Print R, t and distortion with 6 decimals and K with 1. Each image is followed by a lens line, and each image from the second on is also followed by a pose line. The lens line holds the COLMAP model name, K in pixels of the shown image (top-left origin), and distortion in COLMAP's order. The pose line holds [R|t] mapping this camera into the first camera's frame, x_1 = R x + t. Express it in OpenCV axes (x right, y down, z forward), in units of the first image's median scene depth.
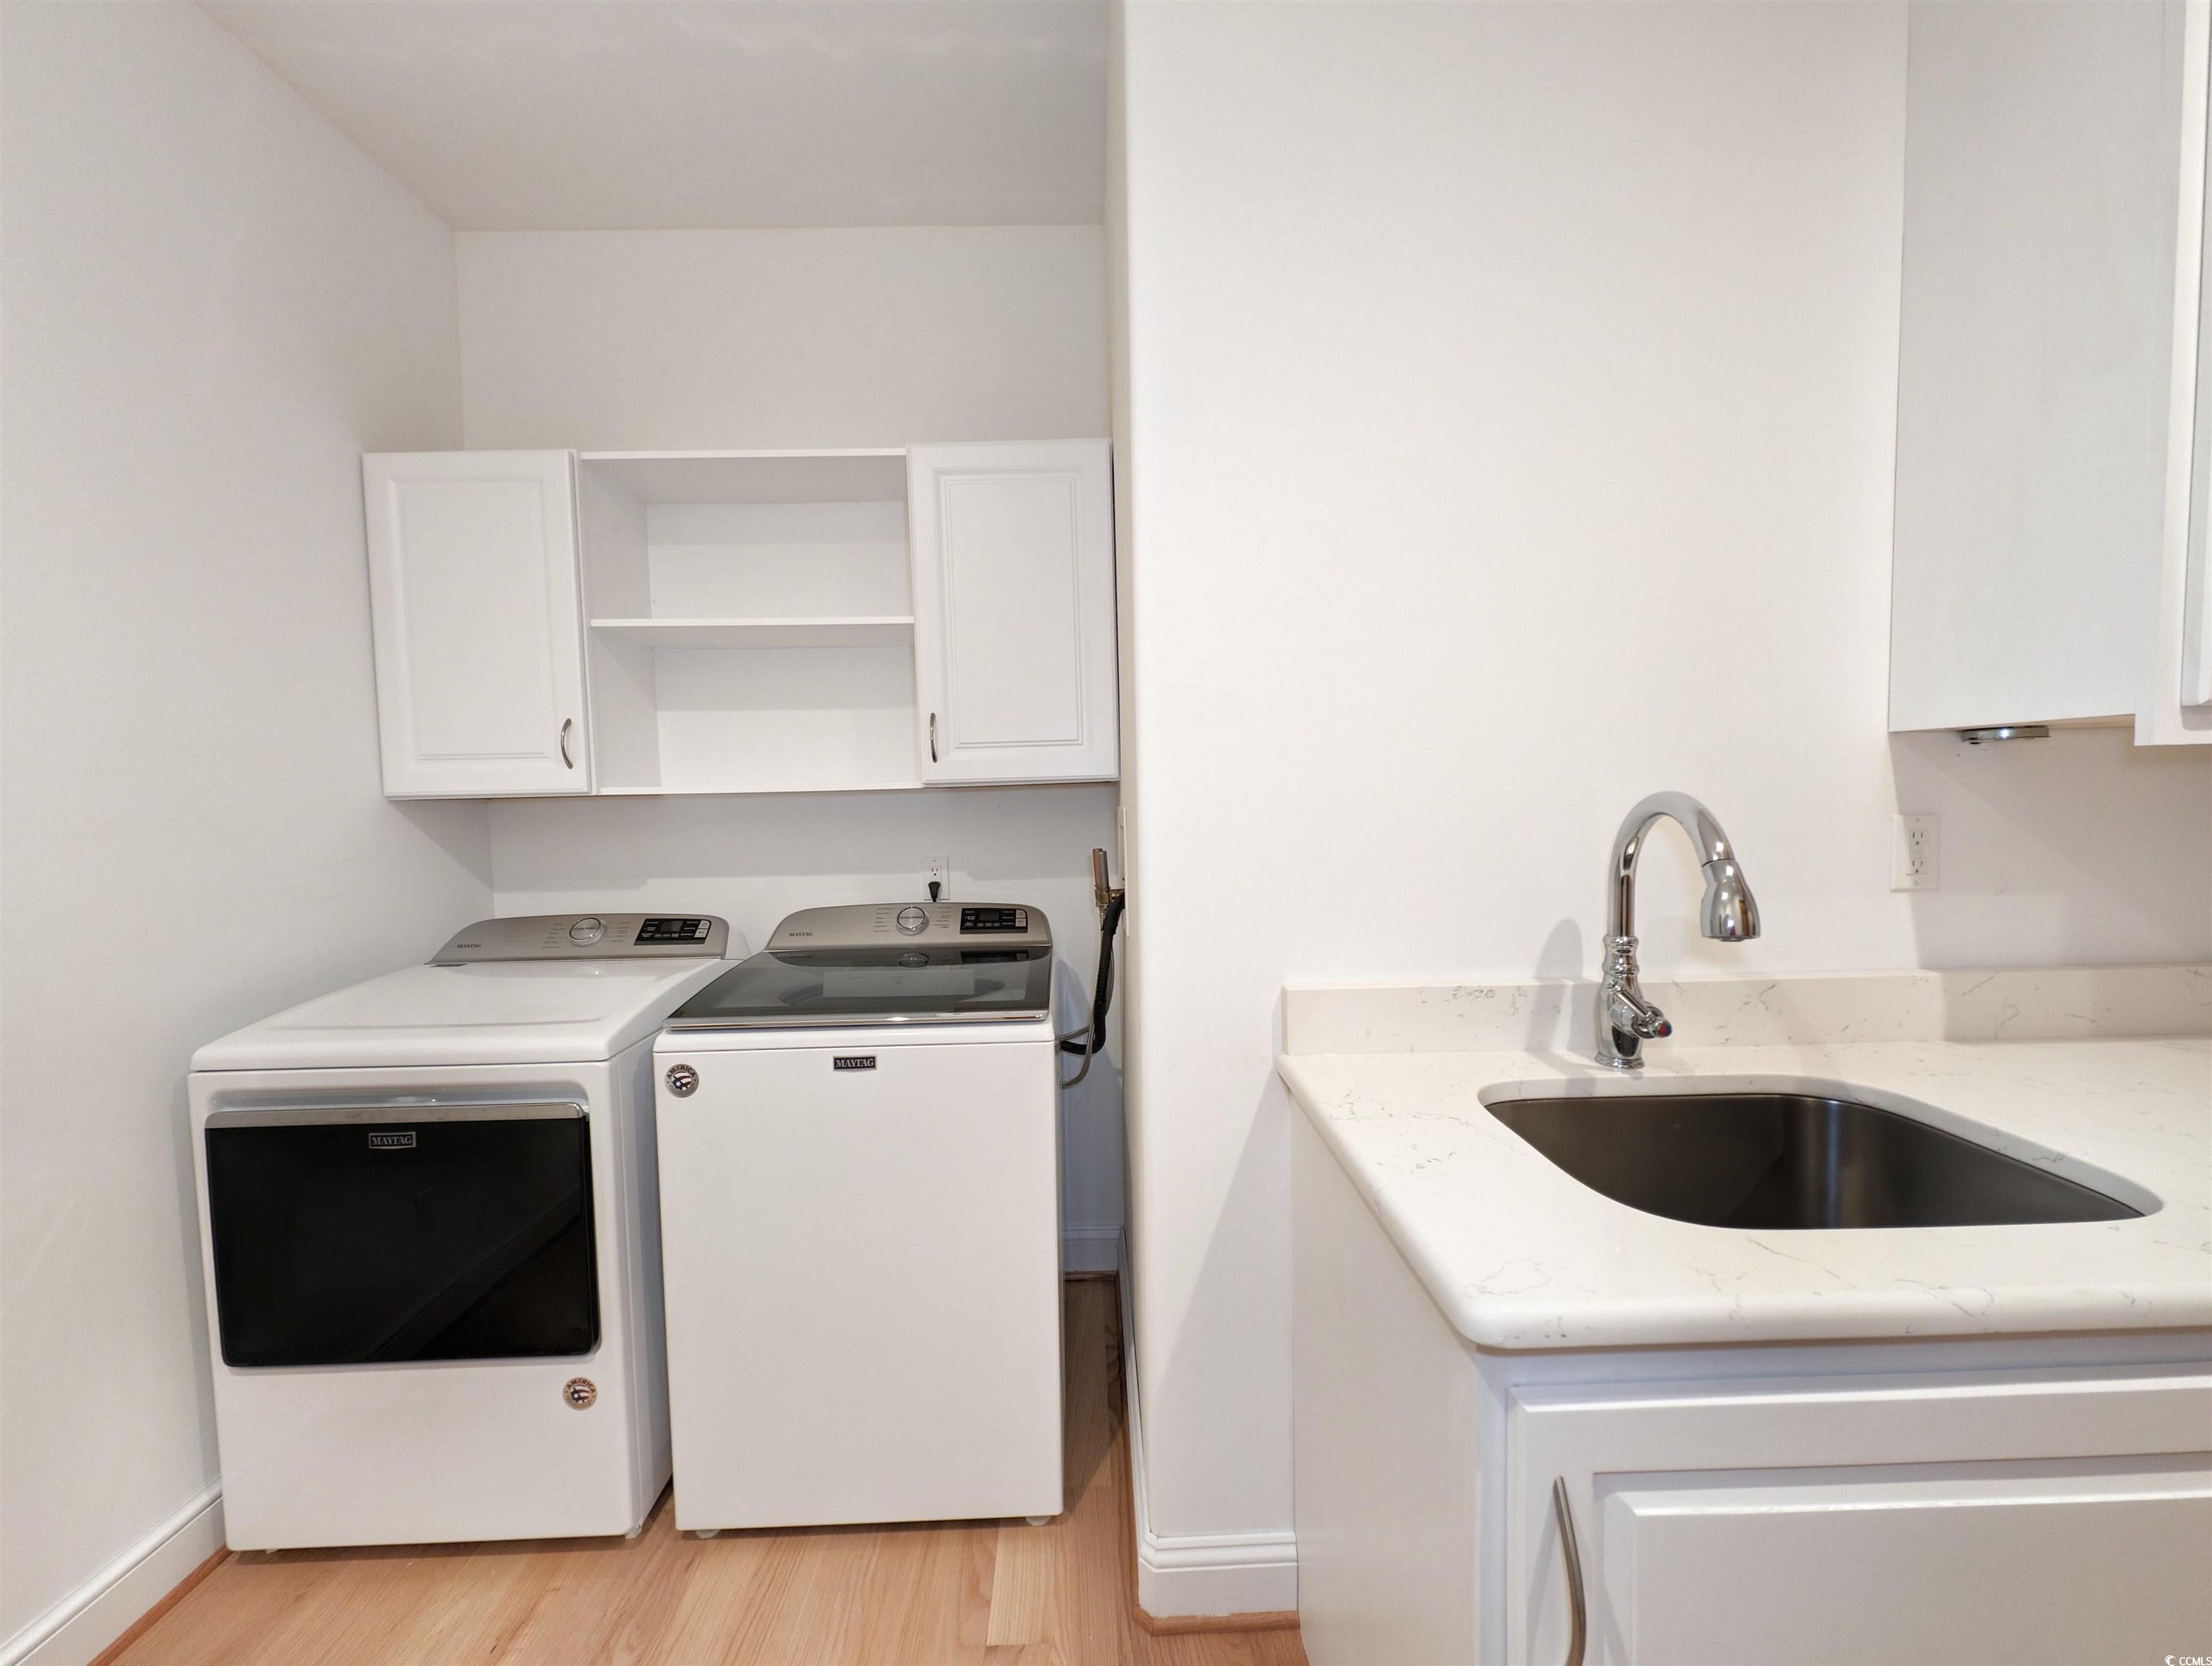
lens RADIAL K [[830.5, 0, 1102.0], [0, 830.5, 838.7], [0, 0, 1]] dist [-0.003374, -0.000921]
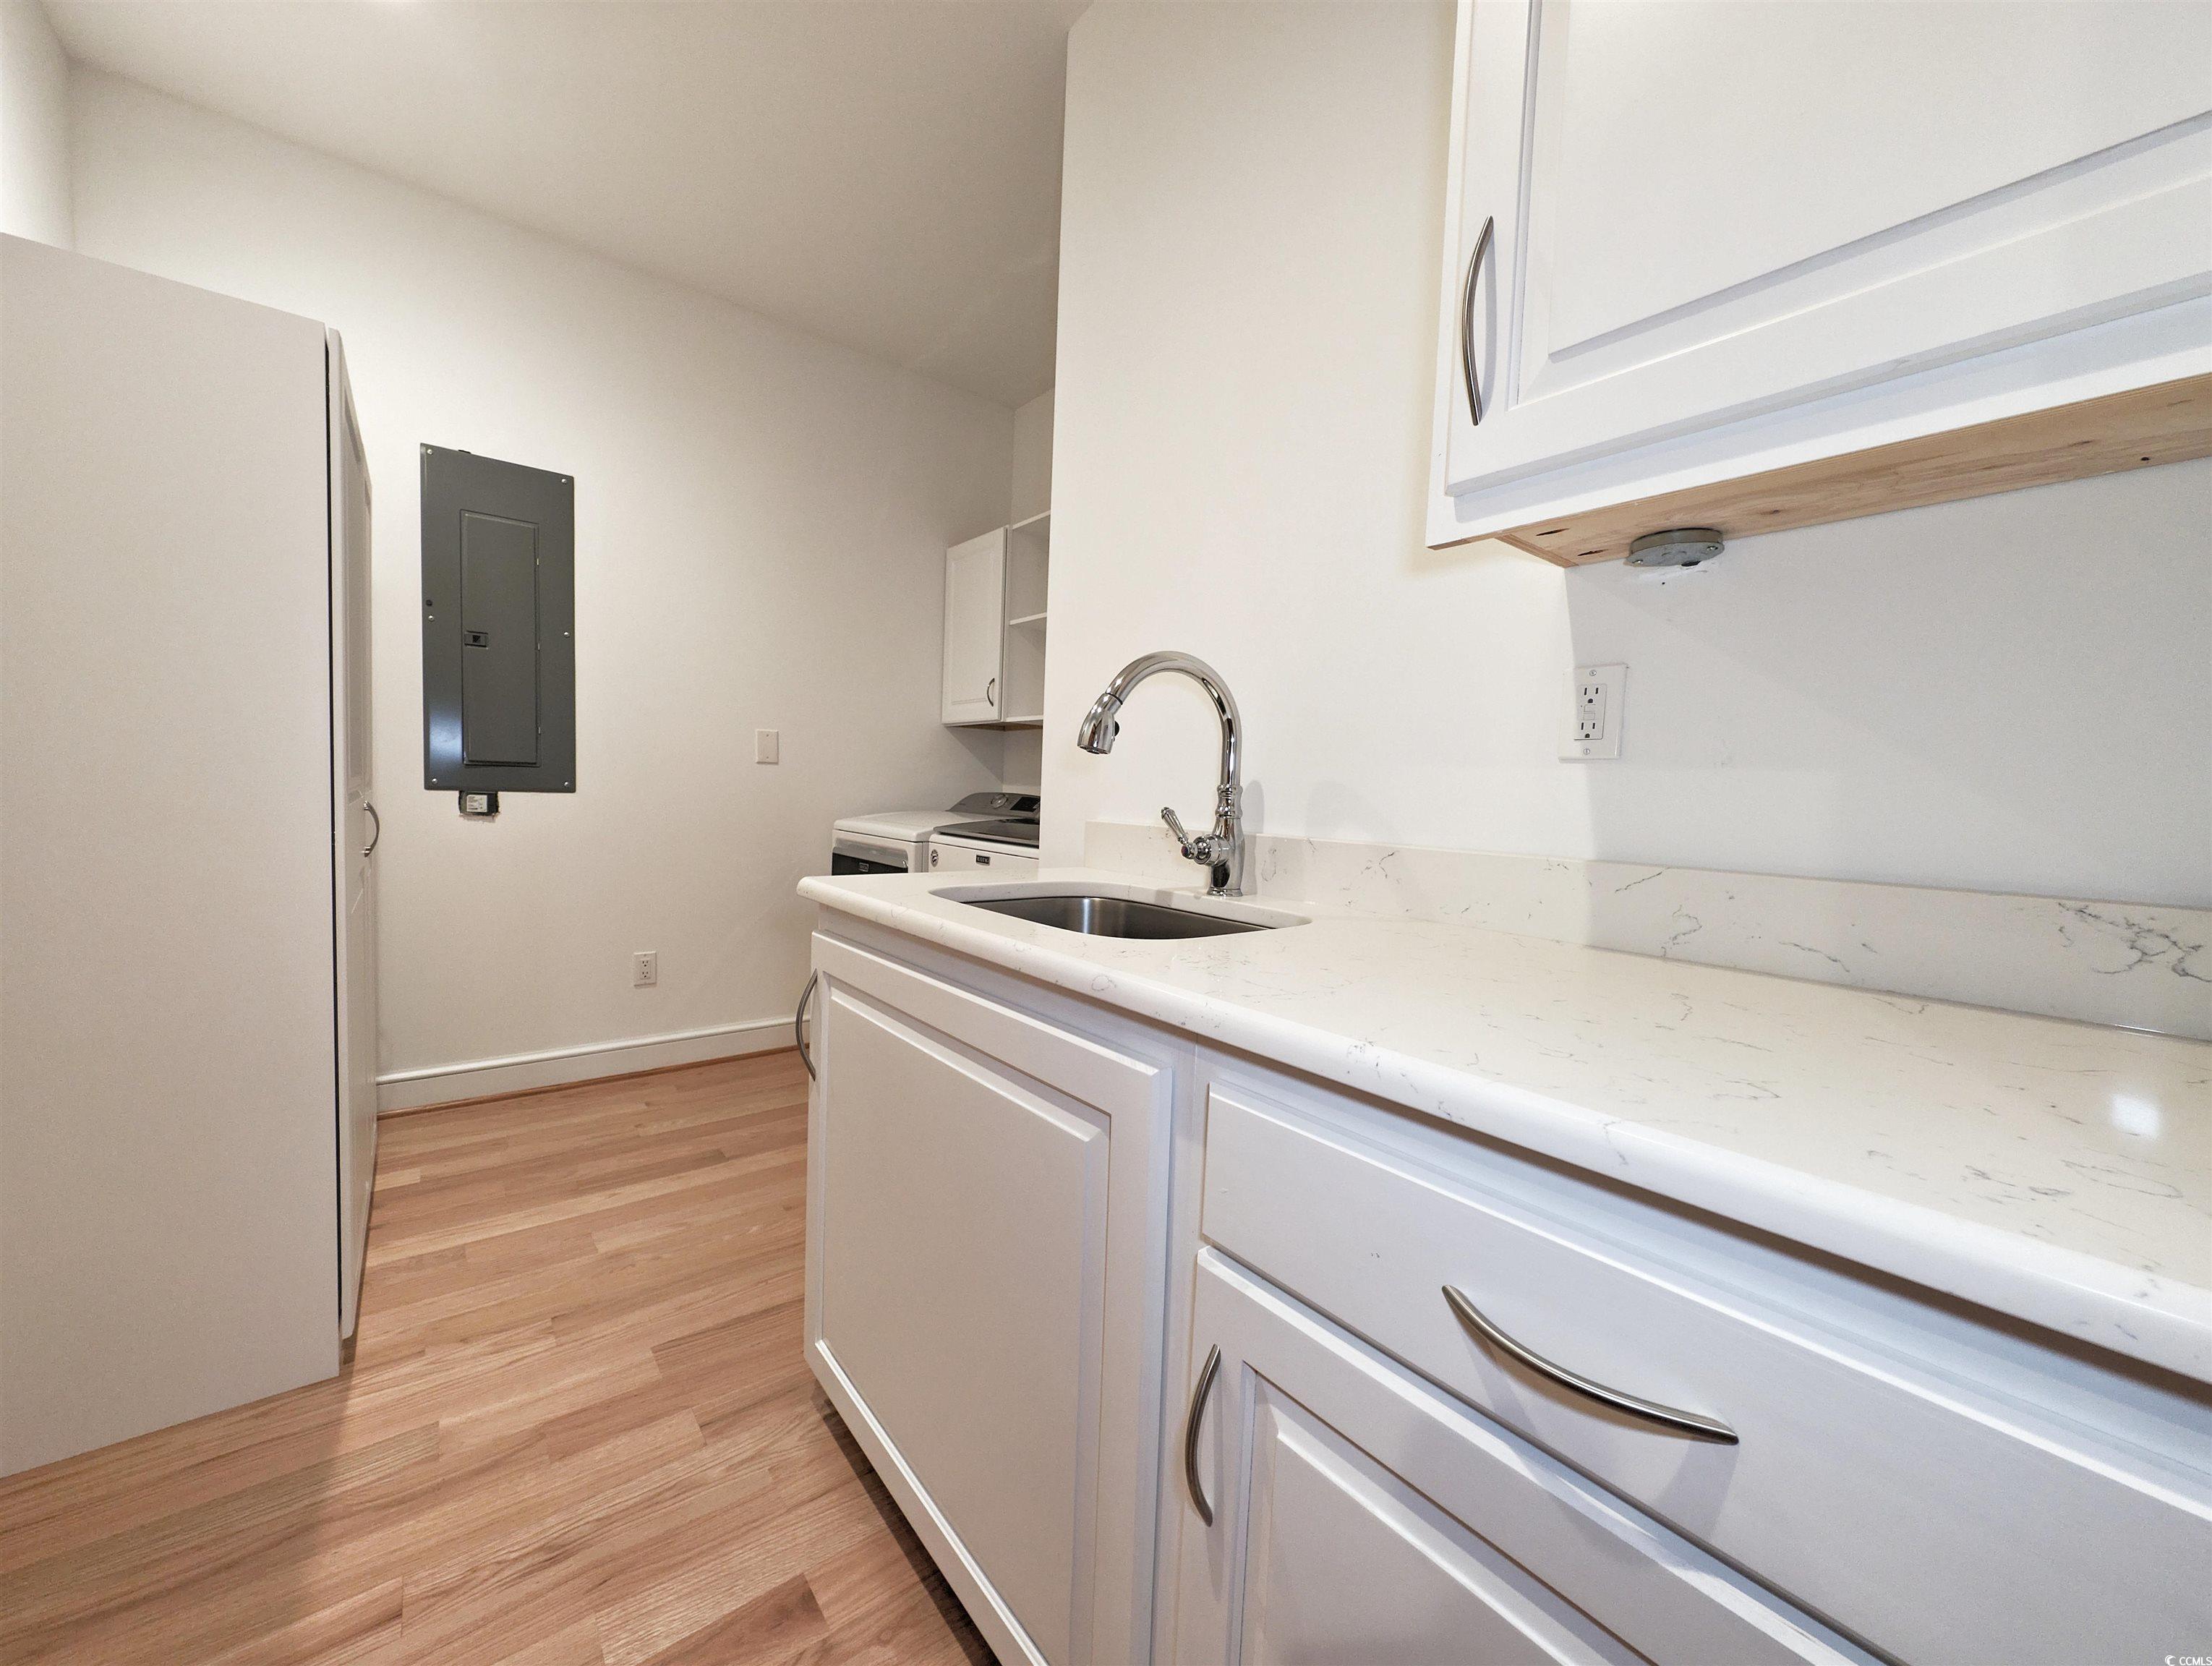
lens RADIAL K [[830.5, 0, 1102.4], [0, 830.5, 832.1], [0, 0, 1]] dist [-0.003374, -0.000921]
pose [[0.621601, 0.082246, -0.779004, 1.256626], [-0.088720, 0.995466, 0.034306, 0.139241], [0.778293, 0.047789, 0.626079, 0.118236]]
